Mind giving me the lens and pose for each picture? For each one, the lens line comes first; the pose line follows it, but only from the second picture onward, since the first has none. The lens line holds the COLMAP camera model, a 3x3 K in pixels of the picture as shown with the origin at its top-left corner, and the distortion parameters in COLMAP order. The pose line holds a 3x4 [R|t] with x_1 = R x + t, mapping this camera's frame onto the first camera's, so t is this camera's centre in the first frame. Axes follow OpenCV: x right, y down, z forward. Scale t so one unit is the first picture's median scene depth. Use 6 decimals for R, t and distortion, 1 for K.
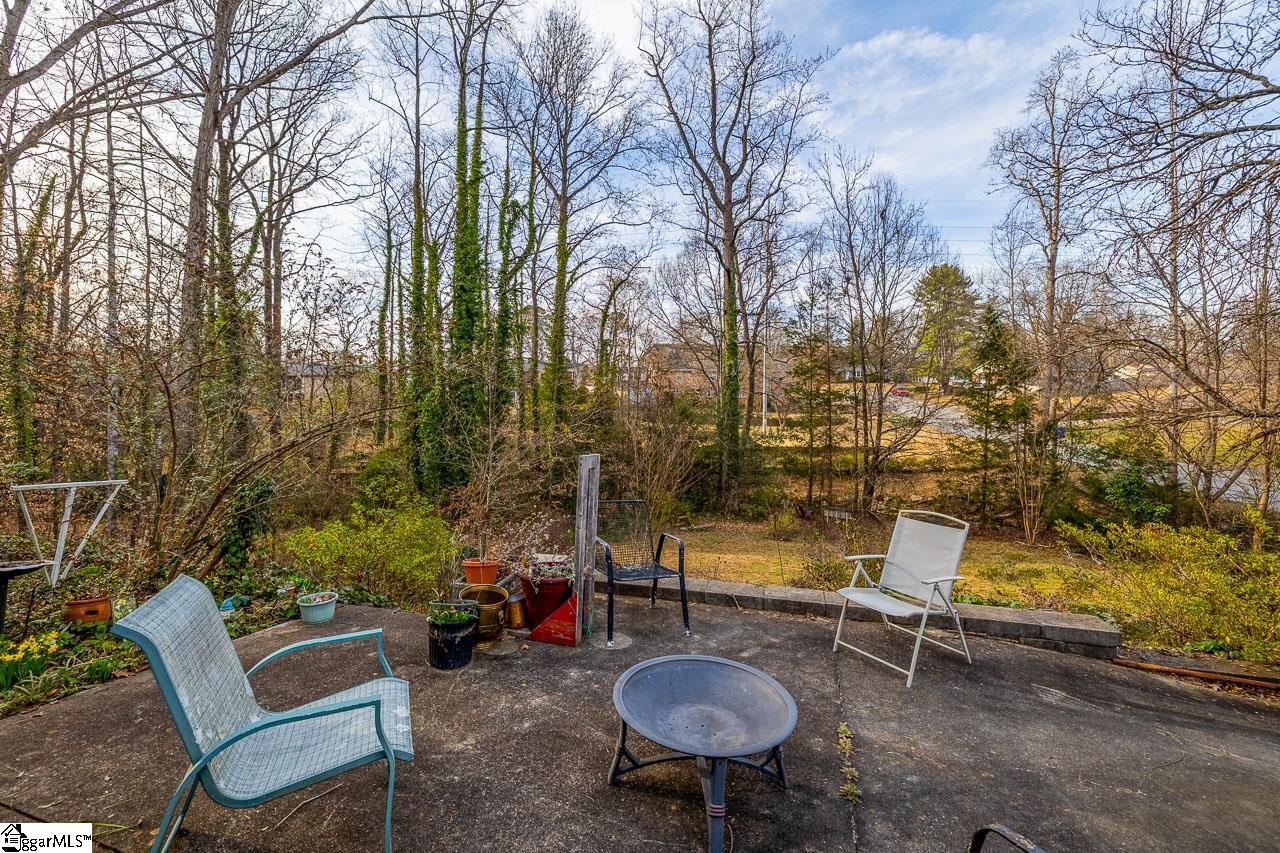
lens RADIAL K [[544.0, 0, 663.6], [0, 544.0, 439.3], [0, 0, 1]] dist [0.001523, -0.000051]
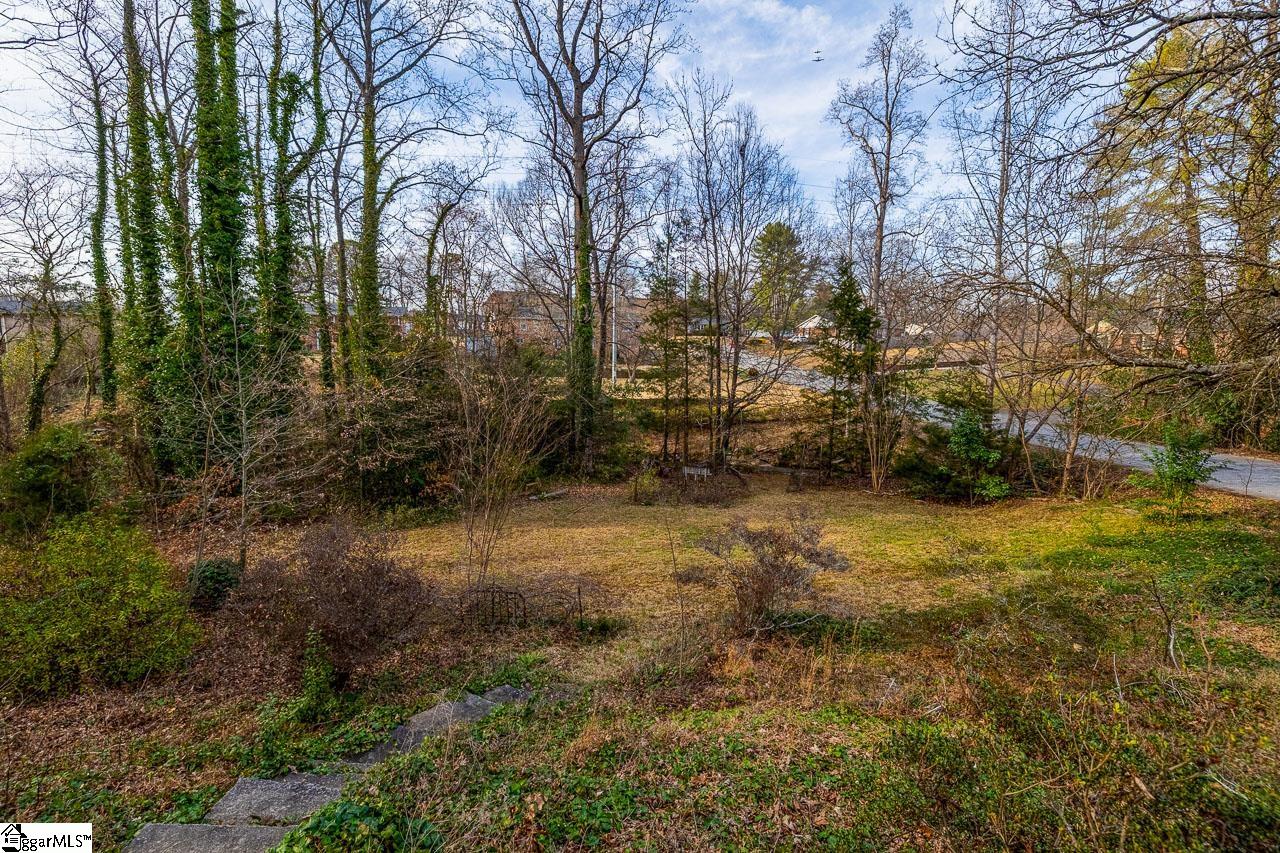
lens RADIAL K [[542.1, 0, 625.9], [0, 542.1, 417.5], [0, 0, 1]] dist [-0.000321, -0.000352]
pose [[0.977189, -0.021796, 0.211249, 0.001508], [0.011646, 0.998722, 0.049174, -0.003479], [-0.212051, -0.045592, 0.976195, 0.115811]]
